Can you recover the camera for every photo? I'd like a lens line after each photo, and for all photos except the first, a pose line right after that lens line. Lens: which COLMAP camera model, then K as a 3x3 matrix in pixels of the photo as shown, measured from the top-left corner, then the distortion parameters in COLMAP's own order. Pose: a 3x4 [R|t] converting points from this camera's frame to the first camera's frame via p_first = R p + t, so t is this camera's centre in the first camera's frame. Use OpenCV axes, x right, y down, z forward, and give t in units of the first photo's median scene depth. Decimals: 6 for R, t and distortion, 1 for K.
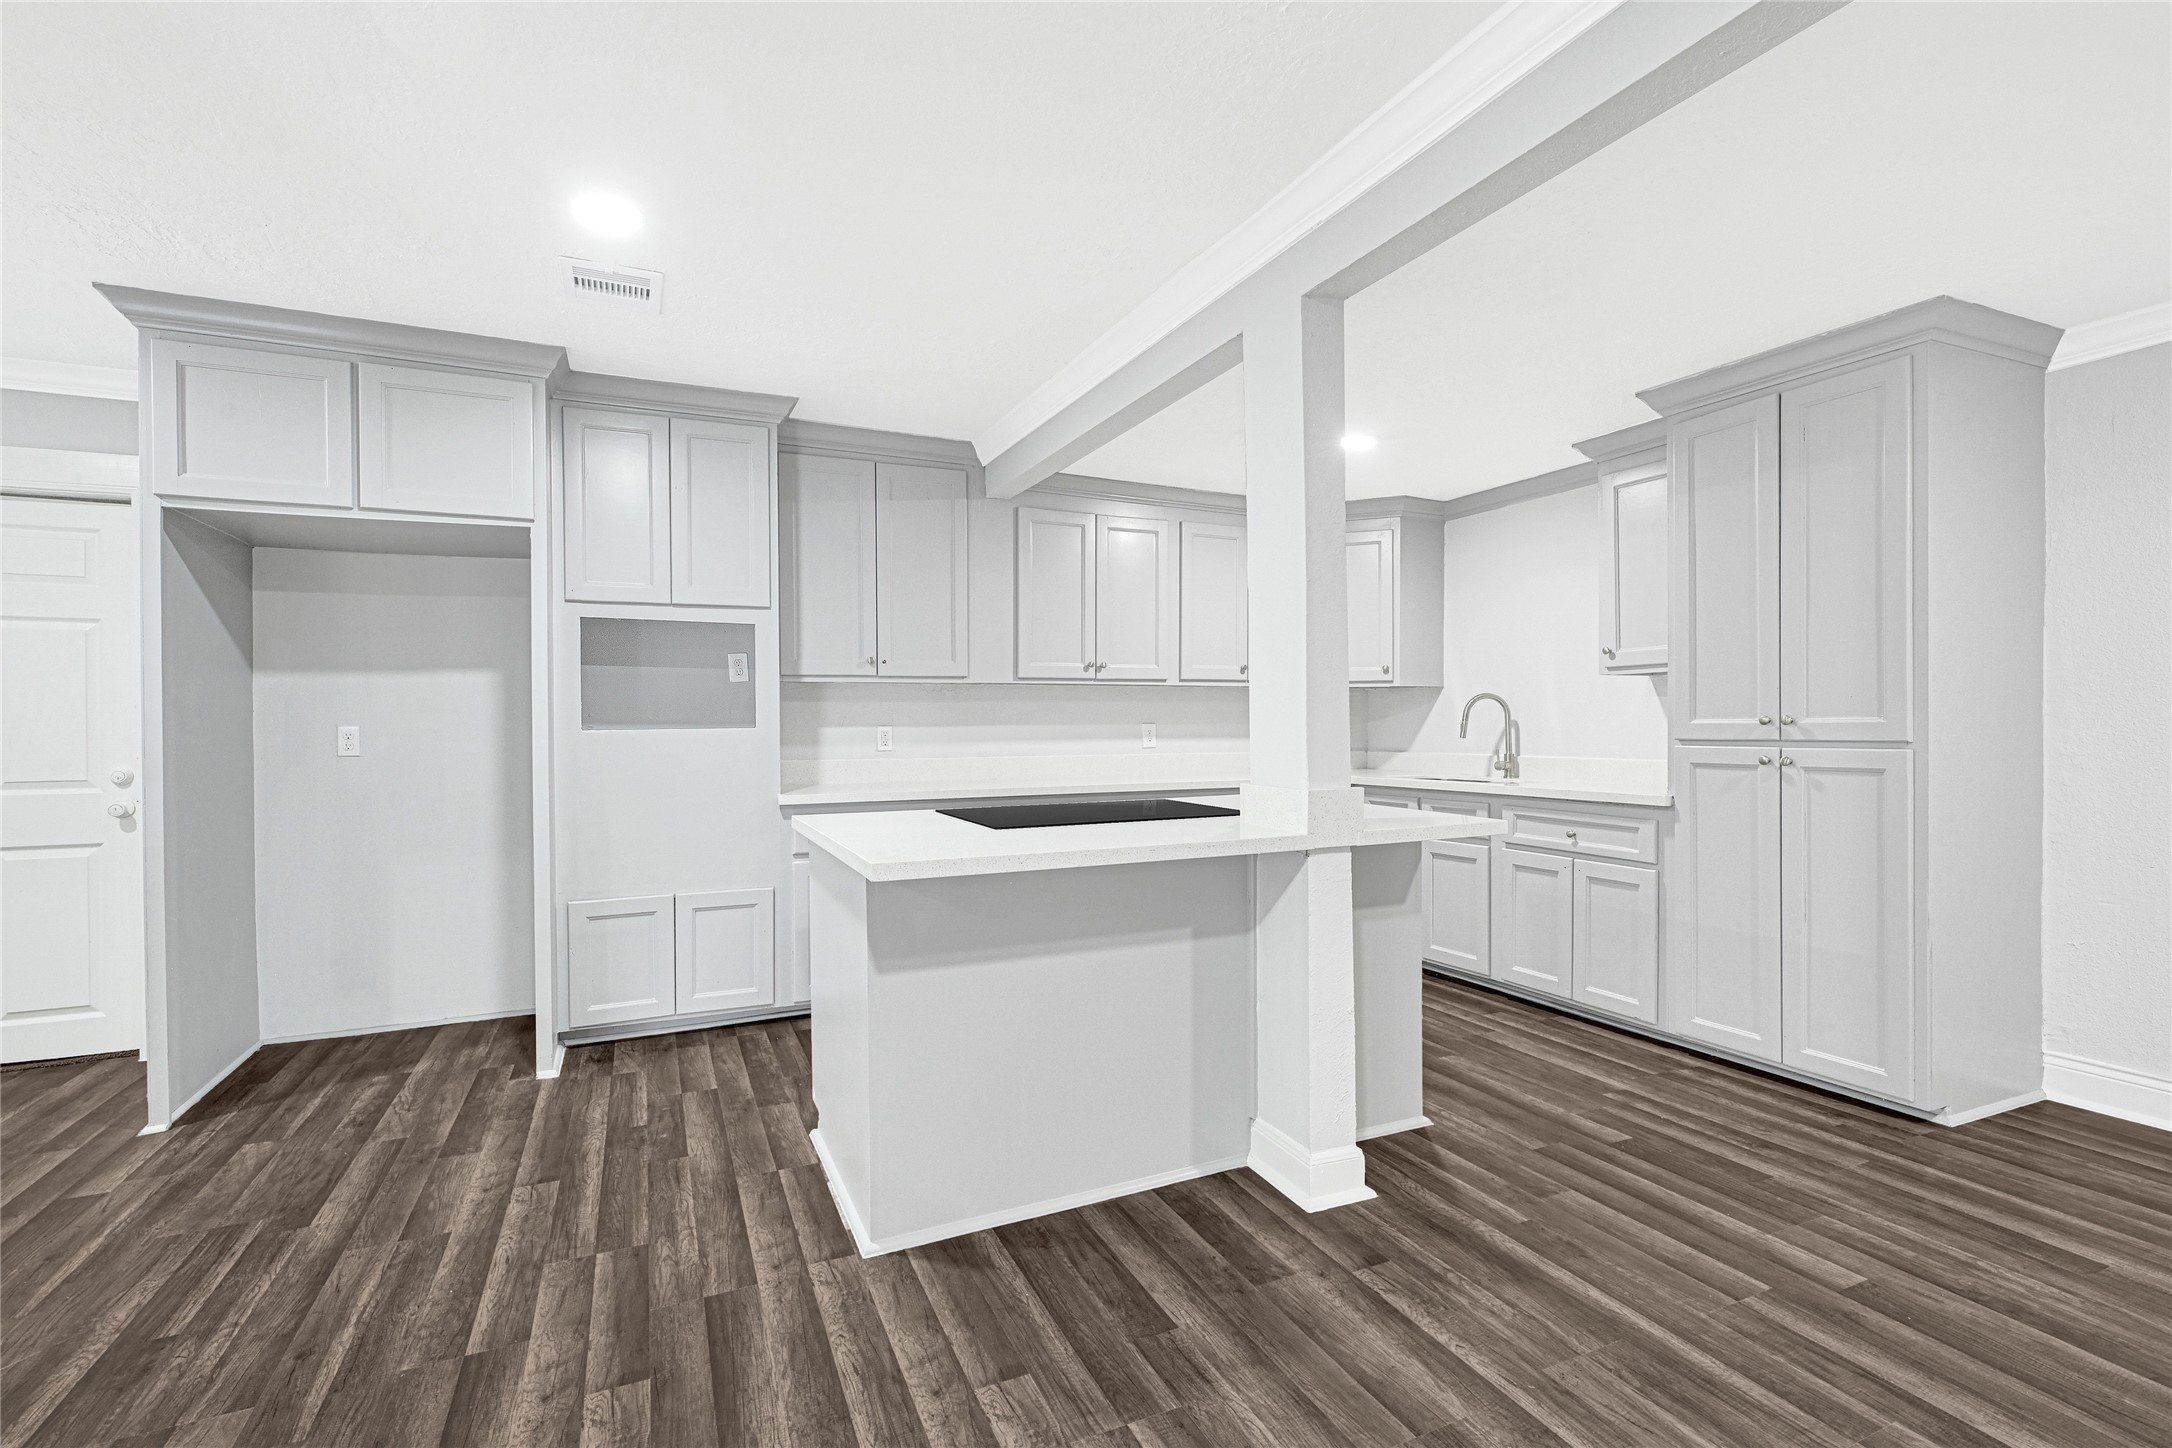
lens RADIAL K [[1027.9, 0, 1089.8], [0, 1027.9, 724.4], [0, 0, 1]] dist [0.016778, -0.000305]
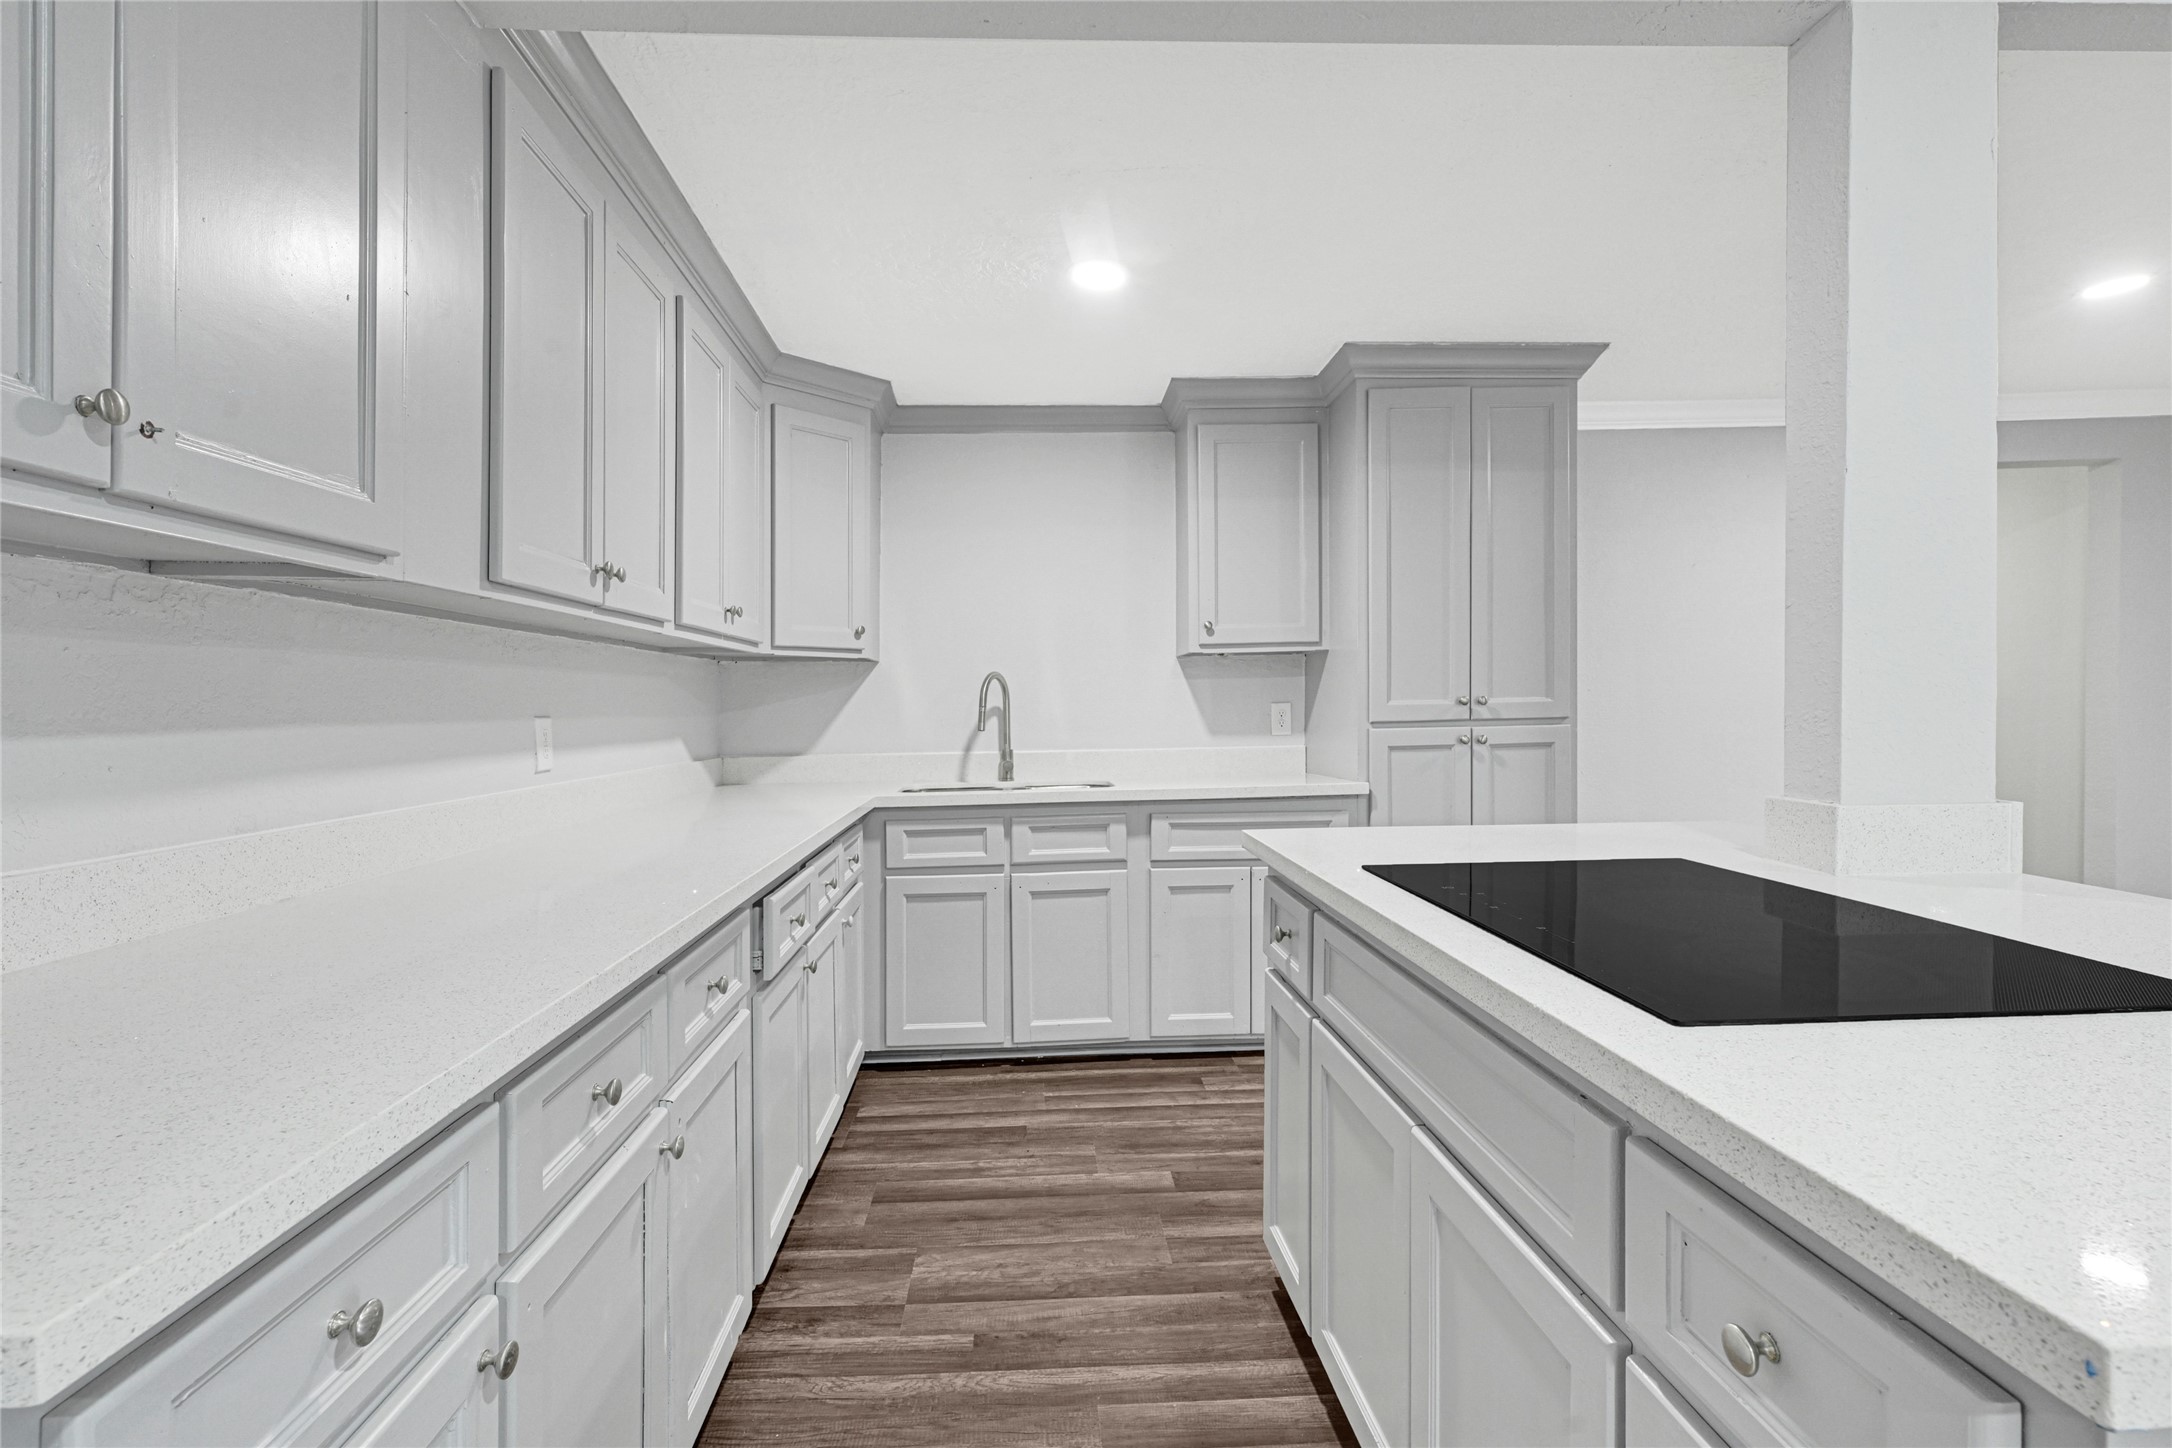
lens RADIAL K [[1027.9, 0, 1078.1], [0, 1027.9, 715.5], [0, 0, 1]] dist [0.016778, -0.000305]
pose [[0.368455, -0.007356, 0.929616, -0.294871], [0.017366, 0.999849, 0.001029, 0.002120], [-0.929483, 0.015765, 0.368527, 0.656834]]
